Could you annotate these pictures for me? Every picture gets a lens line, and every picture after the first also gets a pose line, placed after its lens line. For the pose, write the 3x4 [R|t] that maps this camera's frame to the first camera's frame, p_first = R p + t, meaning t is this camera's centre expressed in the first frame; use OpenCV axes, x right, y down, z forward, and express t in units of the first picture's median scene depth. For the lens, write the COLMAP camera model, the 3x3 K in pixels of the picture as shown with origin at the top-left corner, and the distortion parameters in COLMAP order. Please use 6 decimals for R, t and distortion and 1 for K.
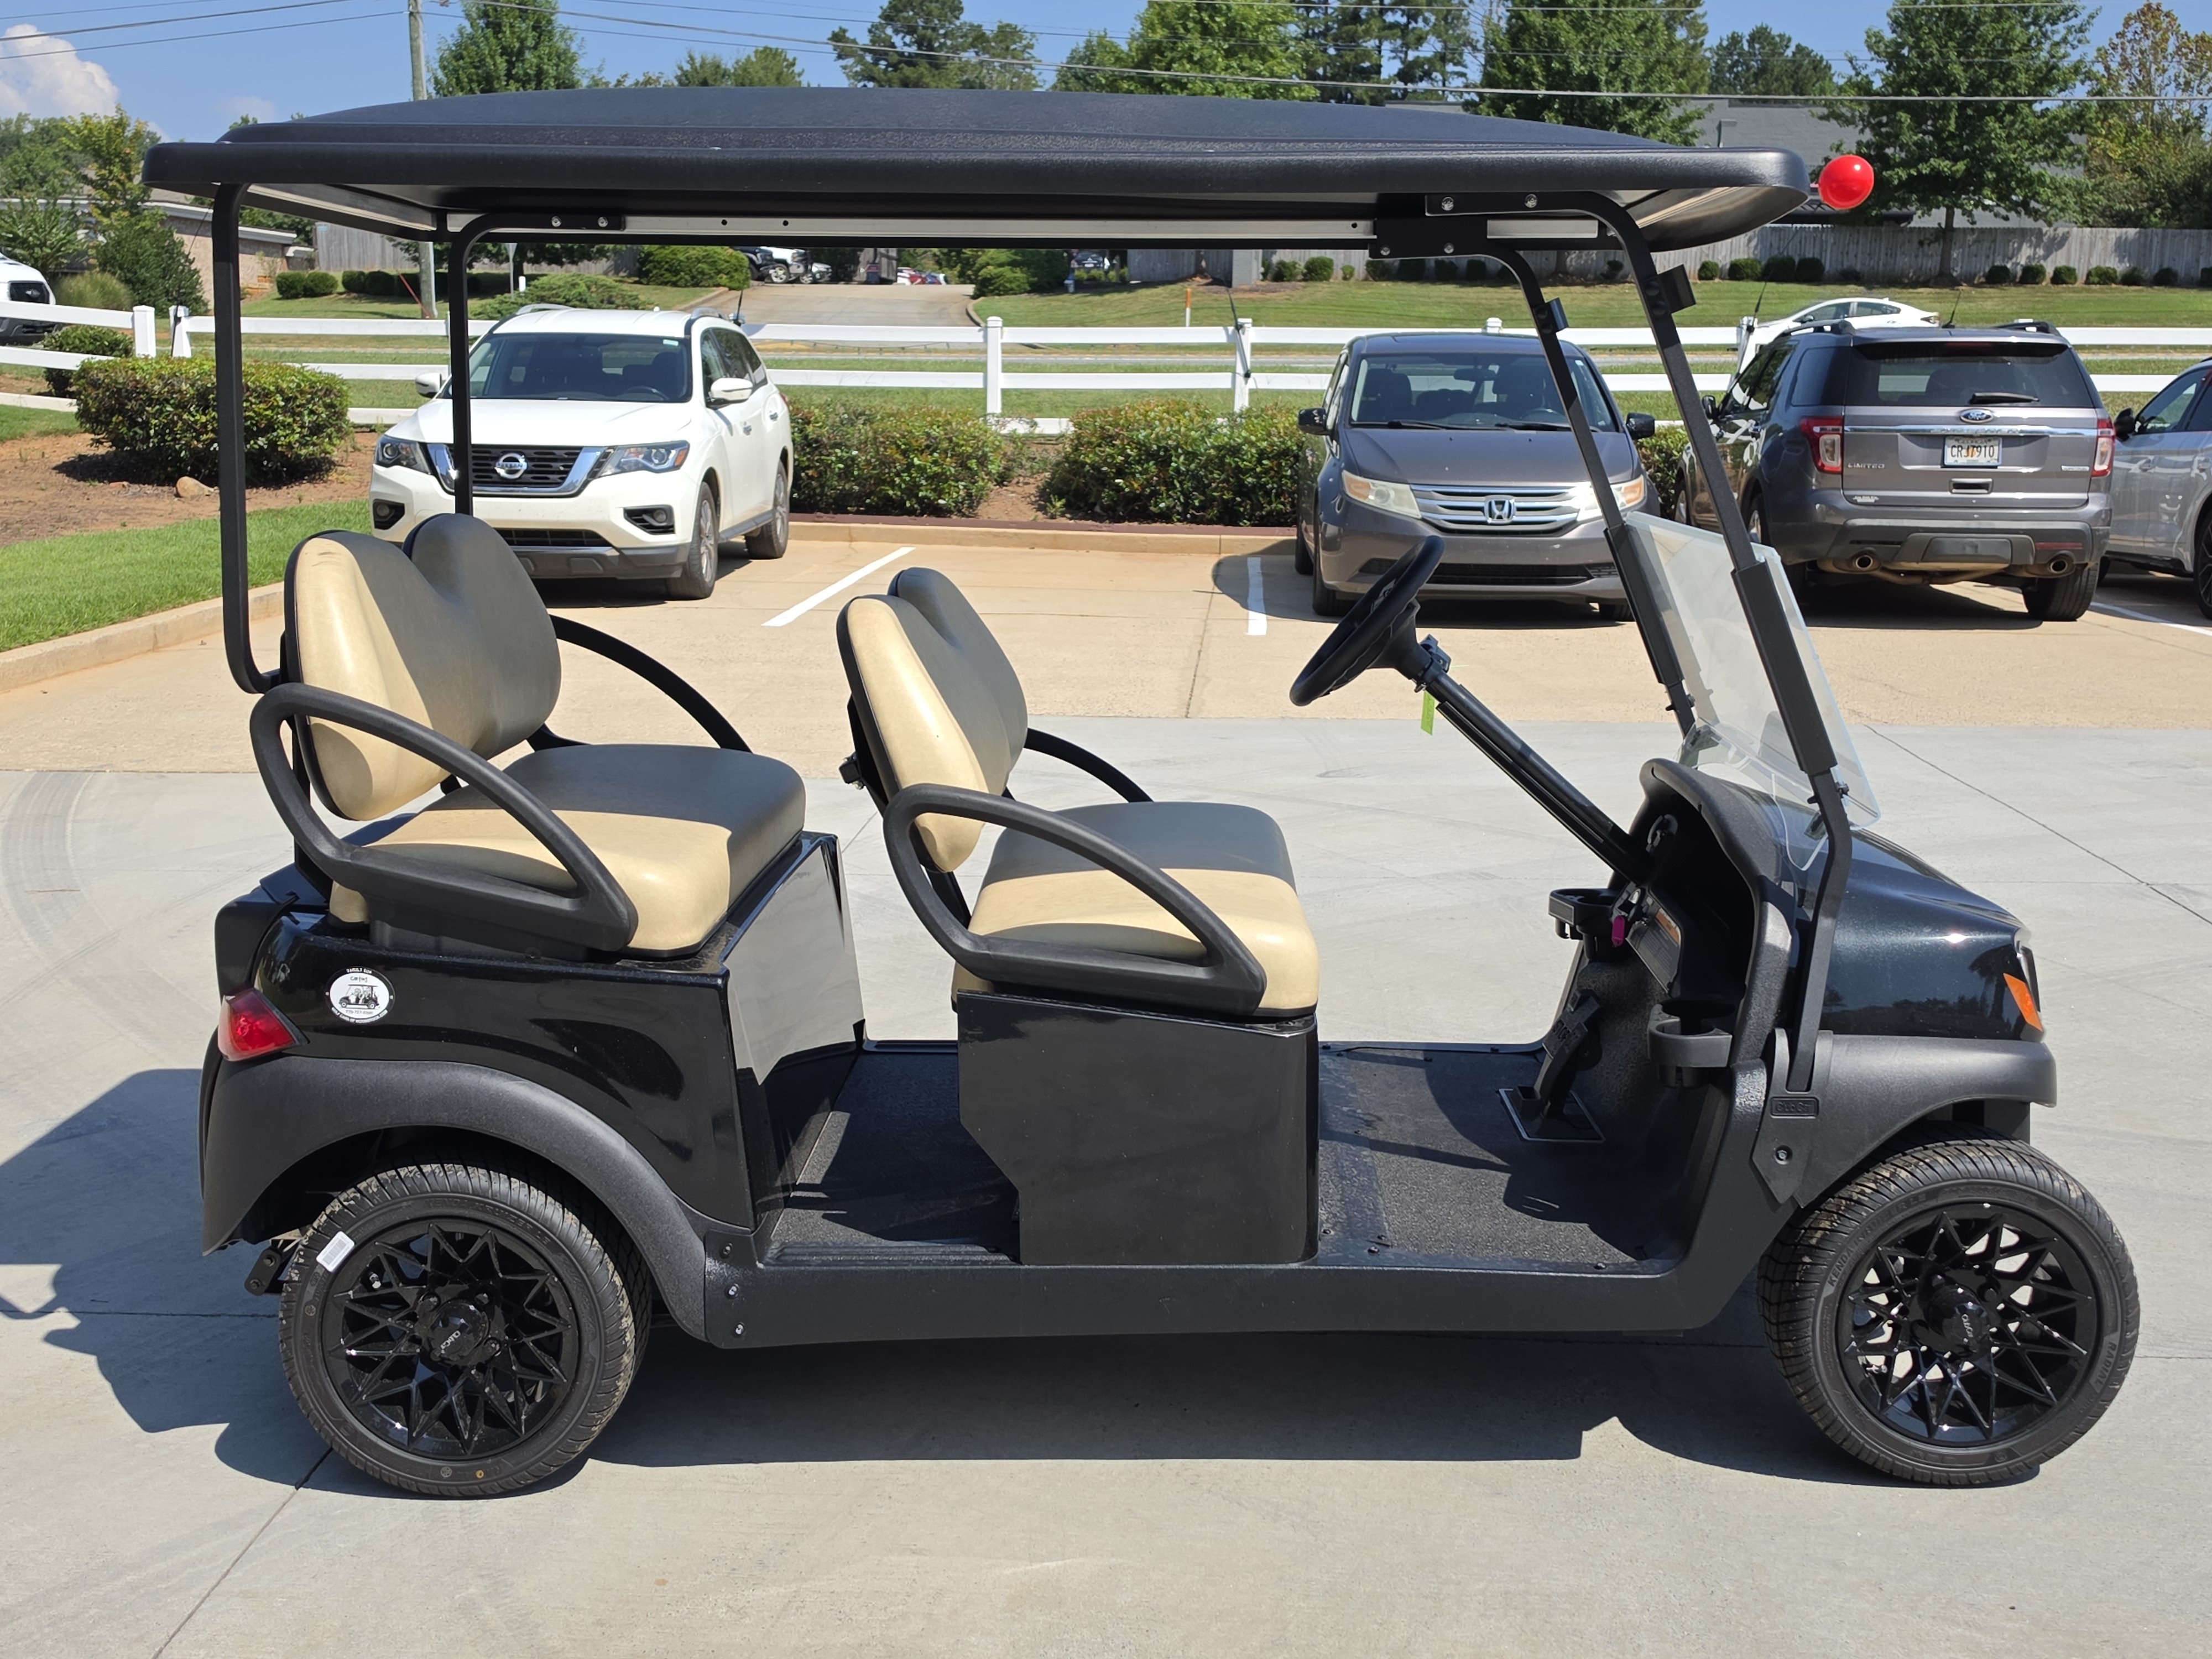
lens RADIAL K [[2378.0, 0, 1111.5], [0, 2378.0, 840.9], [0, 0, 1]] dist [0.045969, 0.000000]
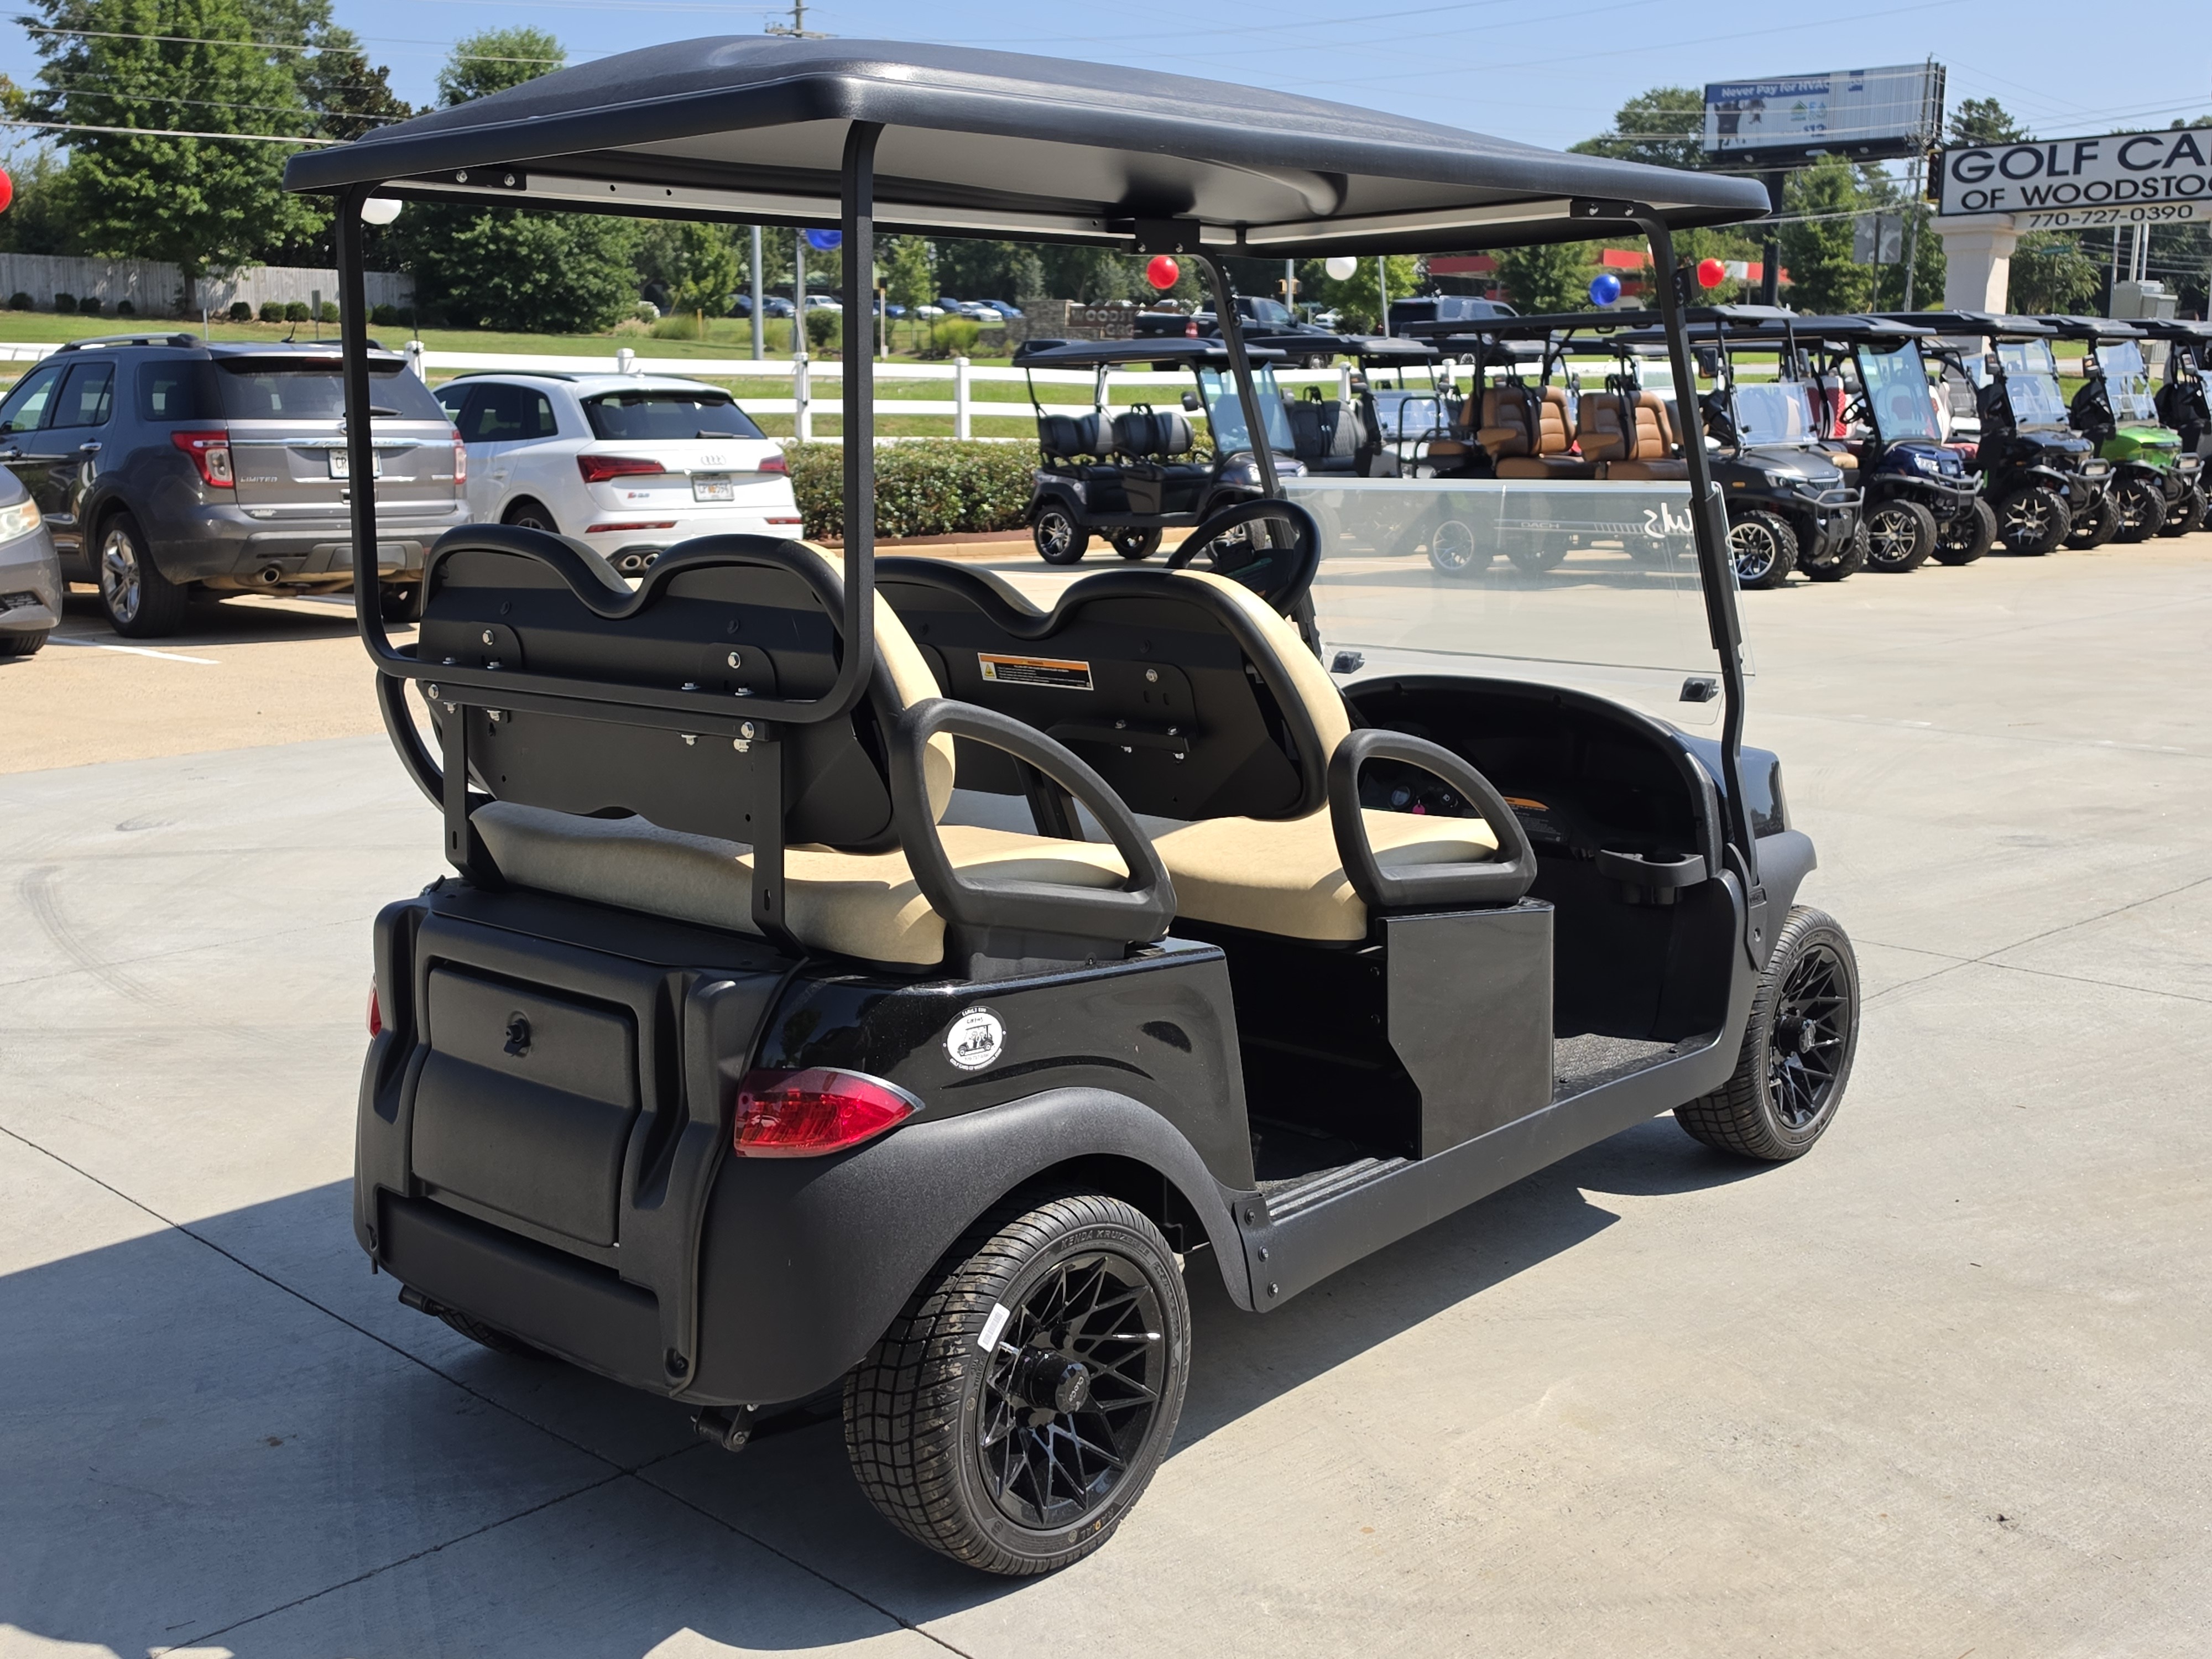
lens RADIAL K [[2378.0, 0, 1110.1], [0, 2378.0, 808.7], [0, 0, 1]] dist [0.045969, 0.000000]
pose [[0.660455, -0.133762, 0.738855, -0.205028], [0.150858, 0.987578, 0.043940, -0.011493], [-0.735555, 0.082442, 0.672430, 0.078437]]
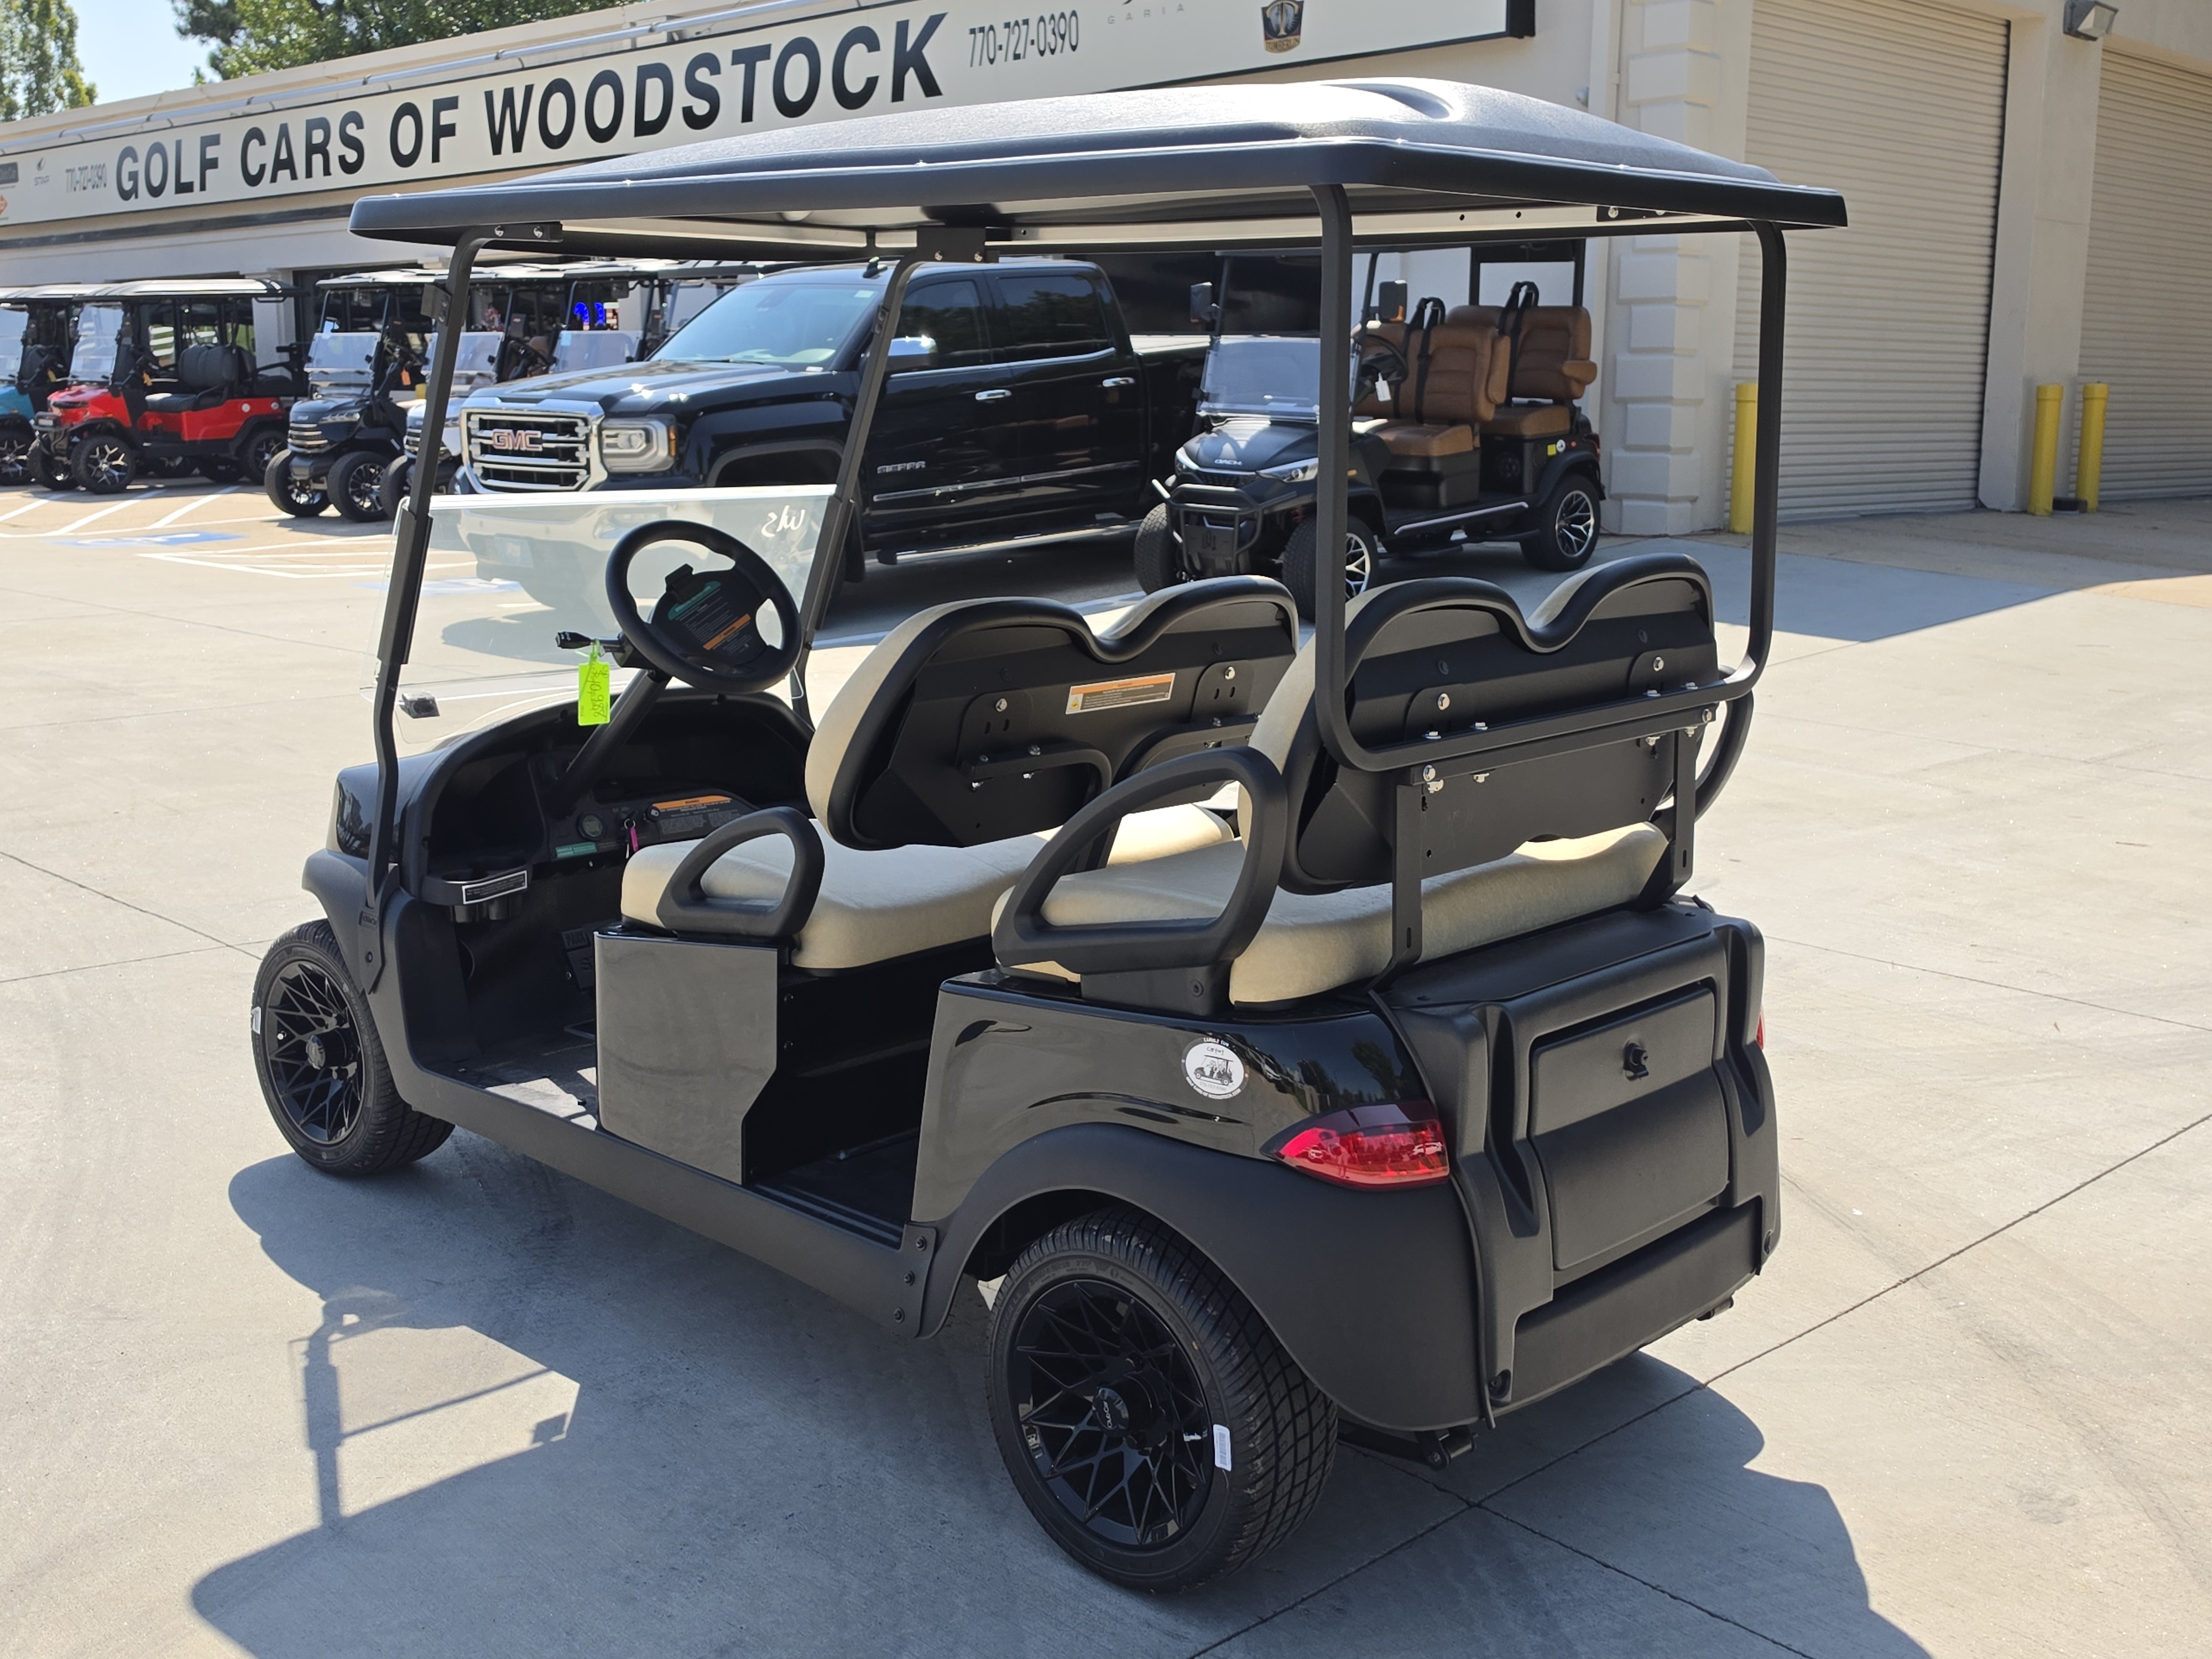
lens RADIAL K [[2378.0, 0, 1071.0], [0, 2378.0, 816.6], [0, 0, 1]] dist [0.045969, 0.000000]
pose [[-0.745174, -0.136860, 0.652675, -0.186948], [0.108981, 0.940565, 0.321654, -0.085655], [-0.657905, 0.310817, -0.685969, 0.432441]]
